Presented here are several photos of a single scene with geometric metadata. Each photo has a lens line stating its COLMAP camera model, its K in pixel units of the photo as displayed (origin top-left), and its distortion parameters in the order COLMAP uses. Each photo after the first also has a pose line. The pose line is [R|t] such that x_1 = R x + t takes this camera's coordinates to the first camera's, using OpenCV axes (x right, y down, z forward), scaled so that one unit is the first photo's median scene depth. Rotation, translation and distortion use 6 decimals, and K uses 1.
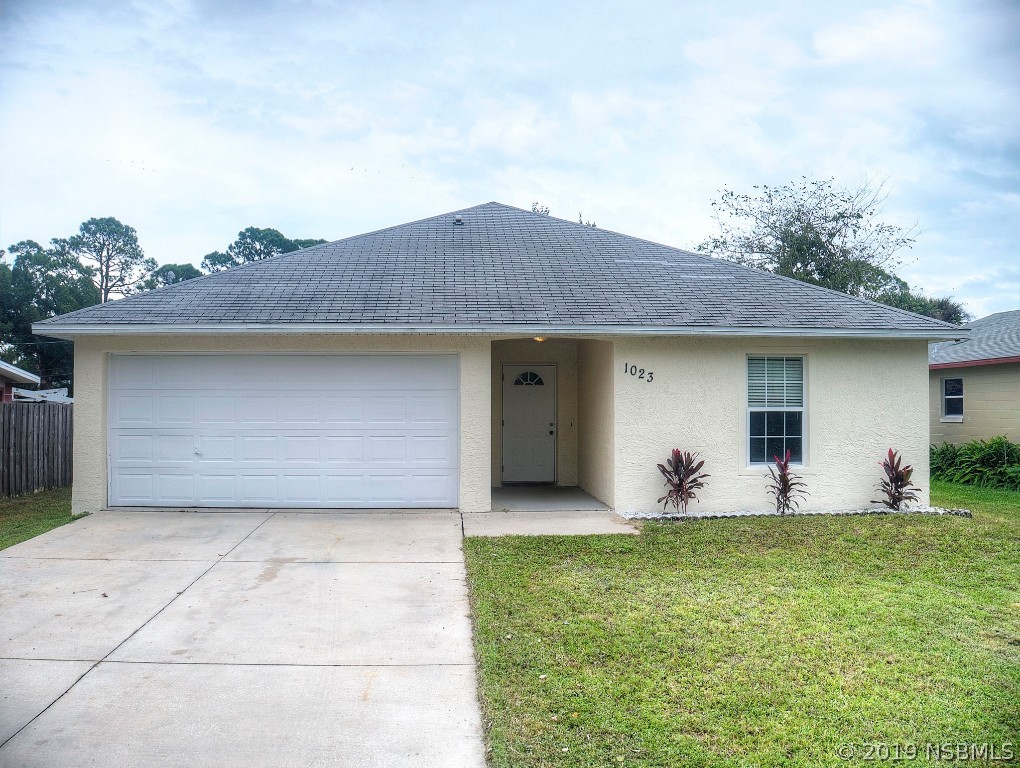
lens RADIAL K [[858.7, 0, 511.8], [0, 858.7, 388.6], [0, 0, 1]] dist [-0.210103, 0.107391]
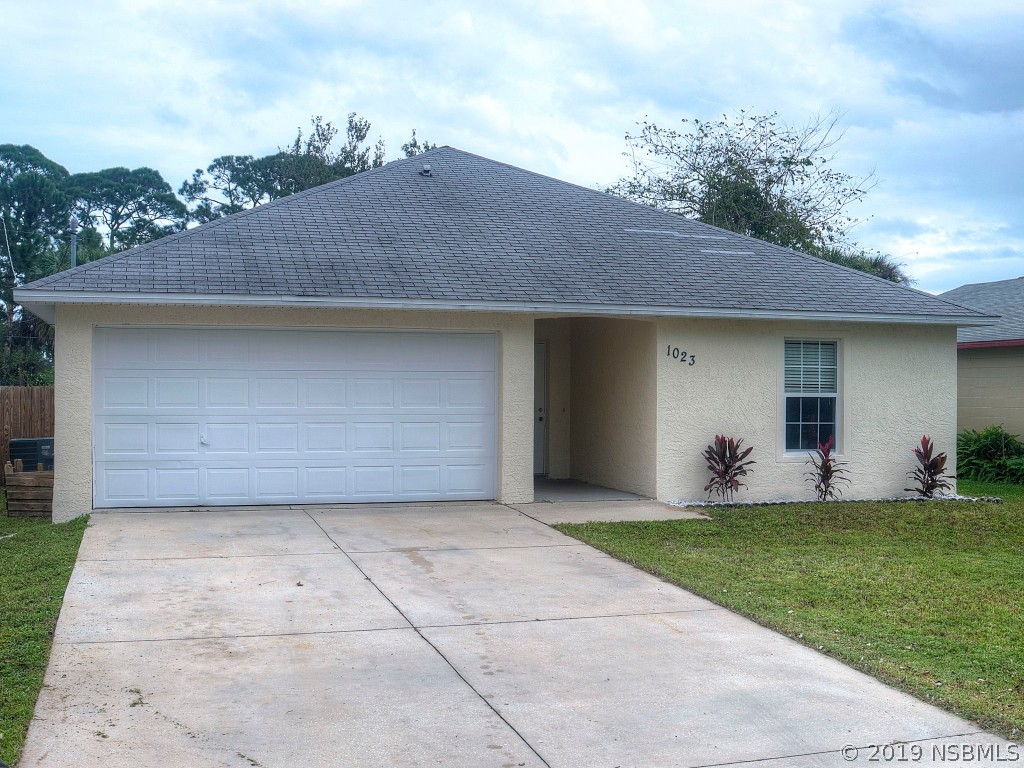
lens RADIAL K [[1168.8, 0, 529.6], [0, 1168.8, 387.5], [0, 0, 1]] dist [-0.129558, 0.021281]
pose [[0.972560, 0.006113, 0.232573, -0.315105], [-0.012514, 0.999582, 0.026057, -0.014734], [-0.232316, -0.028252, 0.972230, -0.227172]]
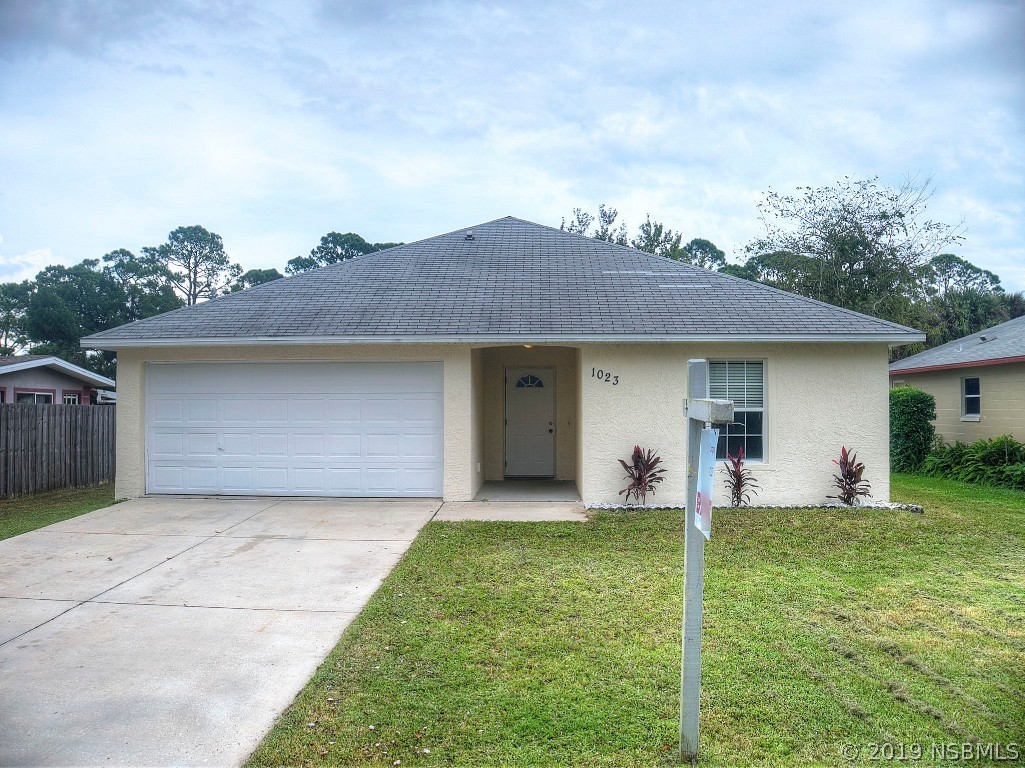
lens RADIAL K [[862.9, 0, 514.3], [0, 862.9, 388.6], [0, 0, 1]] dist [-0.210103, 0.107391]
pose [[0.994110, -0.004429, -0.108287, 0.150010], [0.004645, 0.999988, 0.001744, -0.005524], [0.108278, -0.002237, 0.994118, -0.113076]]
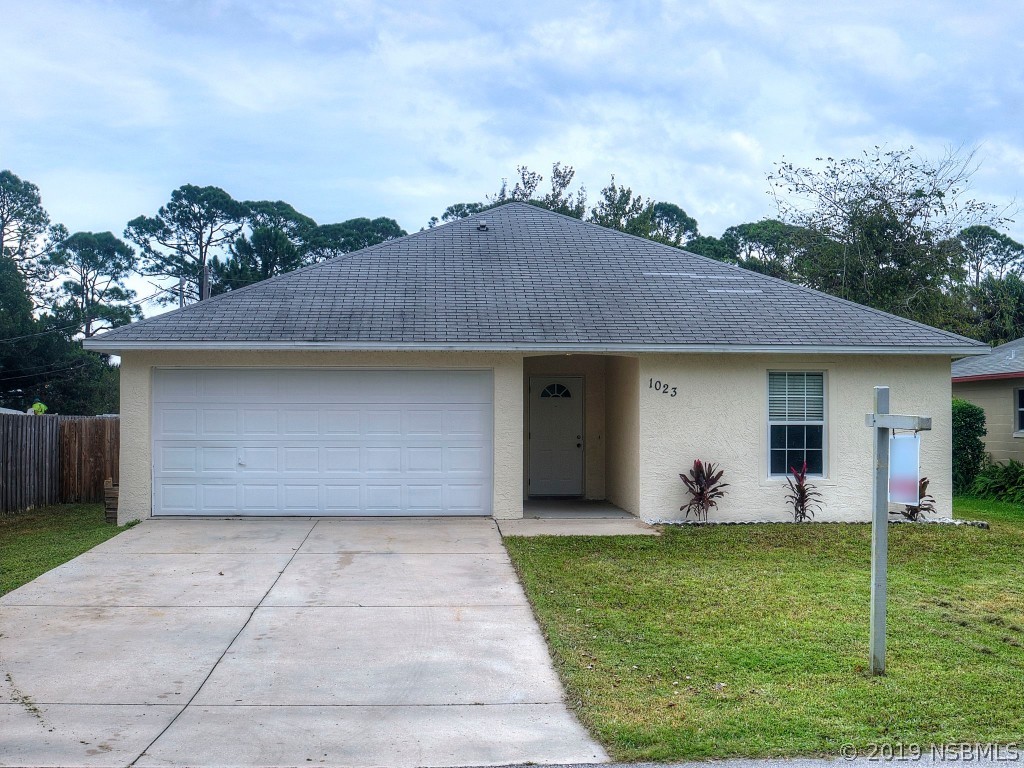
lens RADIAL K [[1168.8, 0, 529.6], [0, 1168.8, 387.5], [0, 0, 1]] dist [-0.129558, 0.021281]
pose [[0.999958, 0.002522, 0.008857, -0.028423], [-0.002488, 0.999990, -0.003846, -0.012770], [-0.008866, 0.003824, 0.999953, -0.432892]]
